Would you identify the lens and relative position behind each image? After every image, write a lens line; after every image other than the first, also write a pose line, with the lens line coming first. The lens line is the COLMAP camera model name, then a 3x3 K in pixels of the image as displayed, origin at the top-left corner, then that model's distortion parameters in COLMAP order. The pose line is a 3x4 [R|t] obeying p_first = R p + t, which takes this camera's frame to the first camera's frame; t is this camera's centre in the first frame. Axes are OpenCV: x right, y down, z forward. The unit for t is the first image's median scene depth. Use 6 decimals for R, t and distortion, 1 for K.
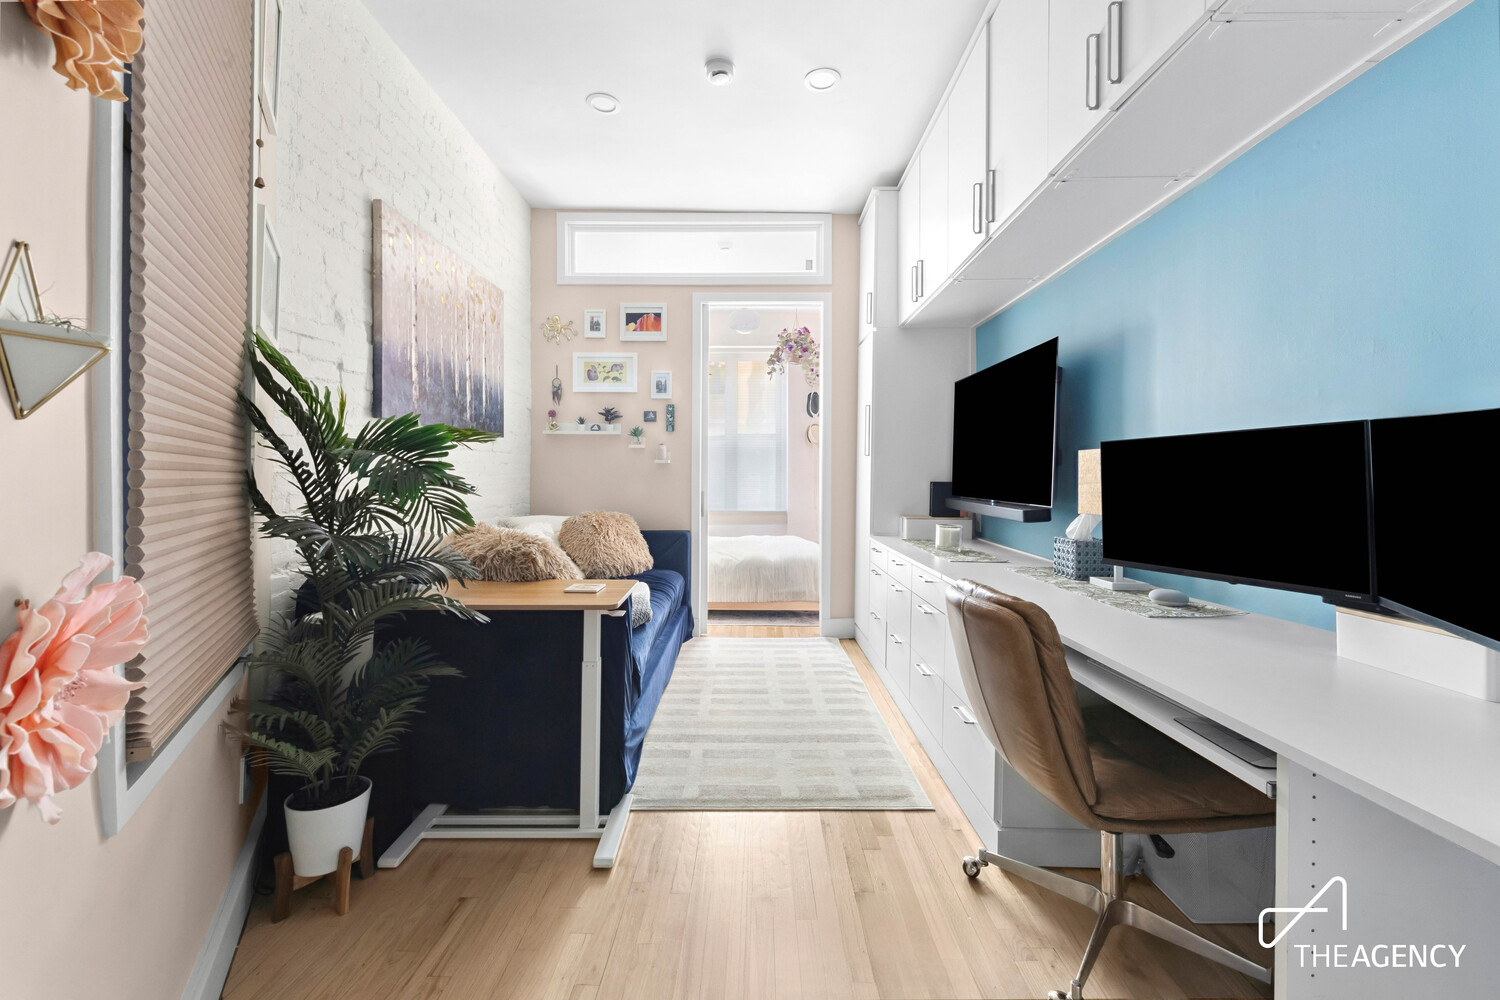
lens RADIAL K [[575.4, 0, 737.1], [0, 575.4, 475.3], [0, 0, 1]] dist [-0.001169, -0.000451]
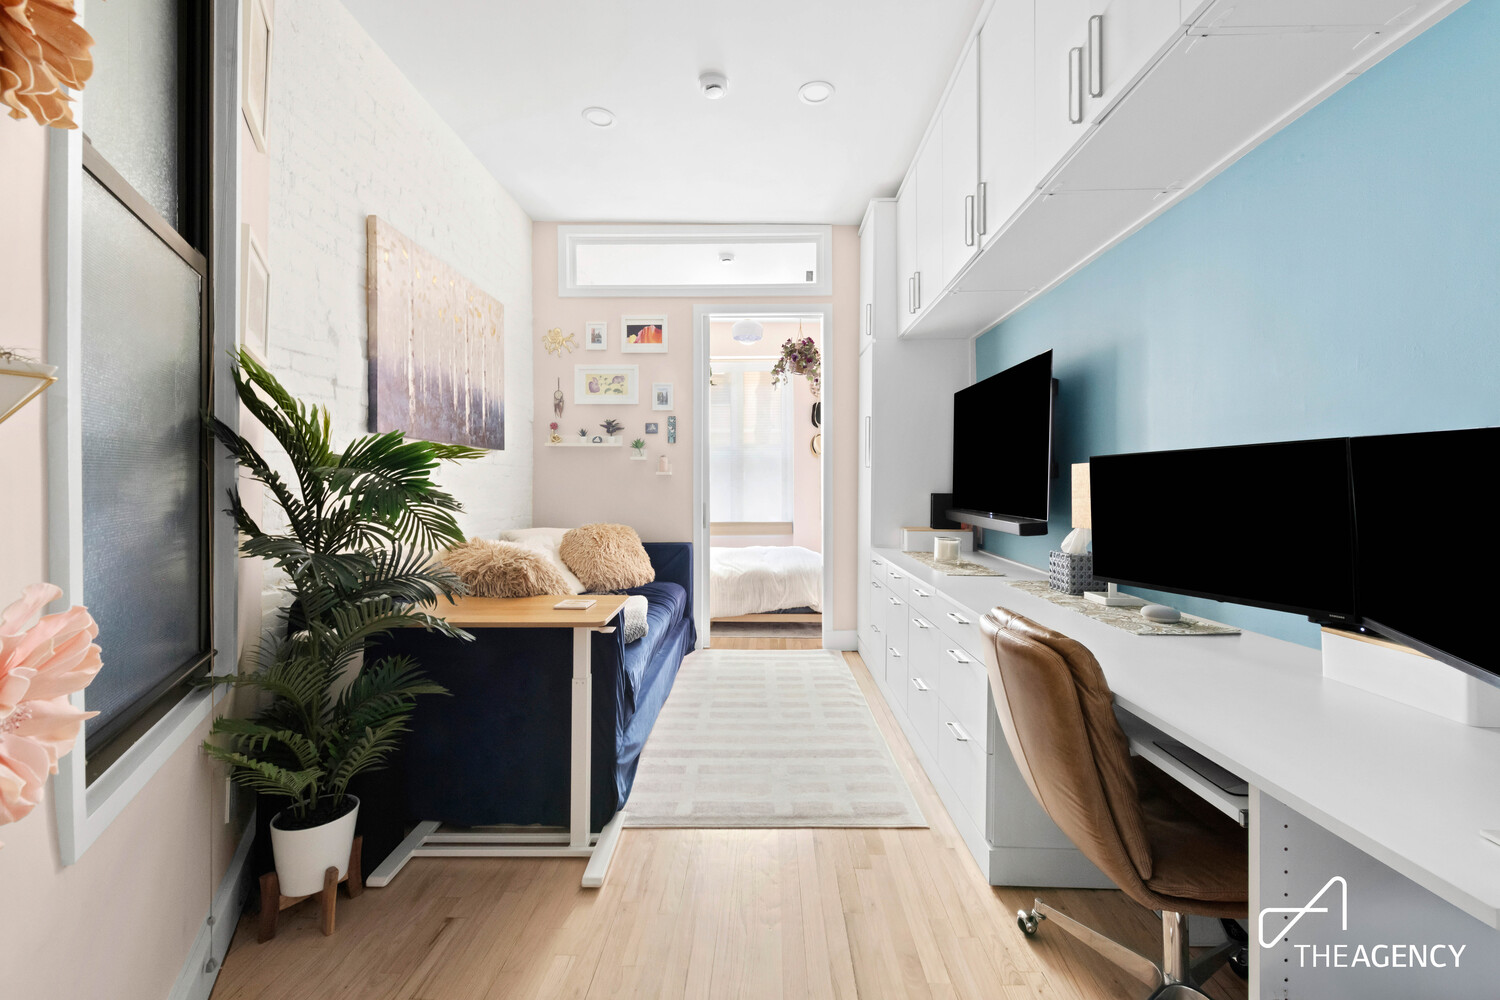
lens RADIAL K [[575.4, 0, 745.6], [0, 575.4, 480.4], [0, 0, 1]] dist [-0.001169, -0.000451]
pose [[0.999973, -0.003904, -0.006212, 0.037575], [0.003867, 0.999975, -0.005836, -0.011330], [0.006235, 0.005811, 0.999964, 0.004775]]
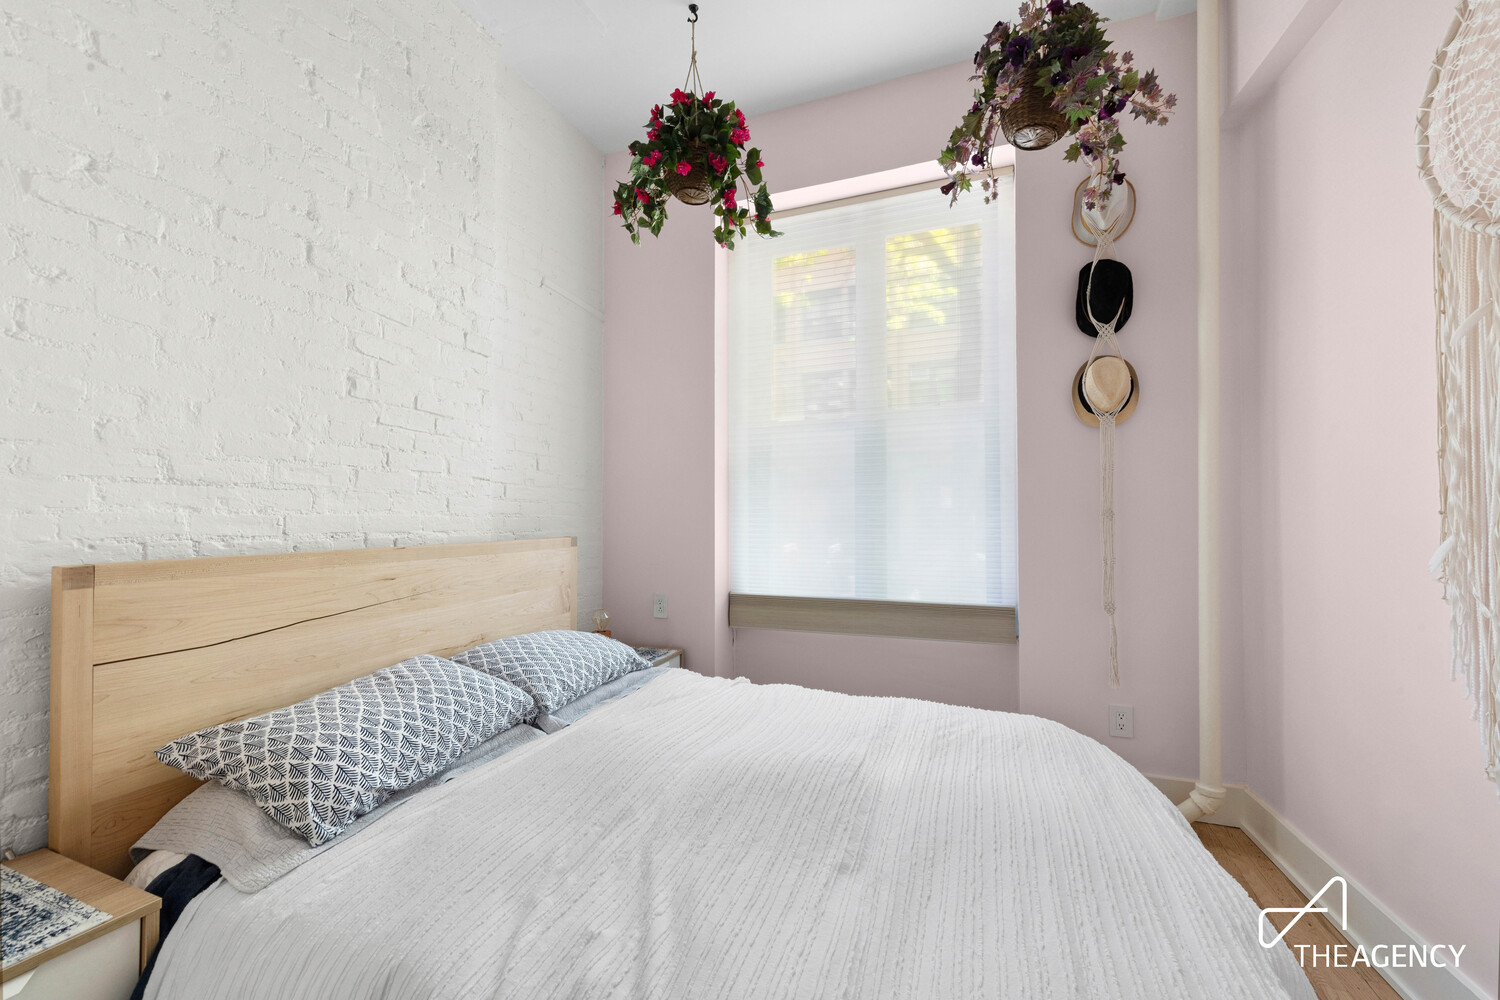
lens RADIAL K [[575.4, 0, 752.8], [0, 575.4, 506.3], [0, 0, 1]] dist [-0.001169, -0.000451]
pose [[0.942669, -0.010959, -0.333548, 0.170836], [0.005598, 0.999839, -0.017028, 0.000746], [0.333681, 0.014185, 0.942579, 1.962313]]
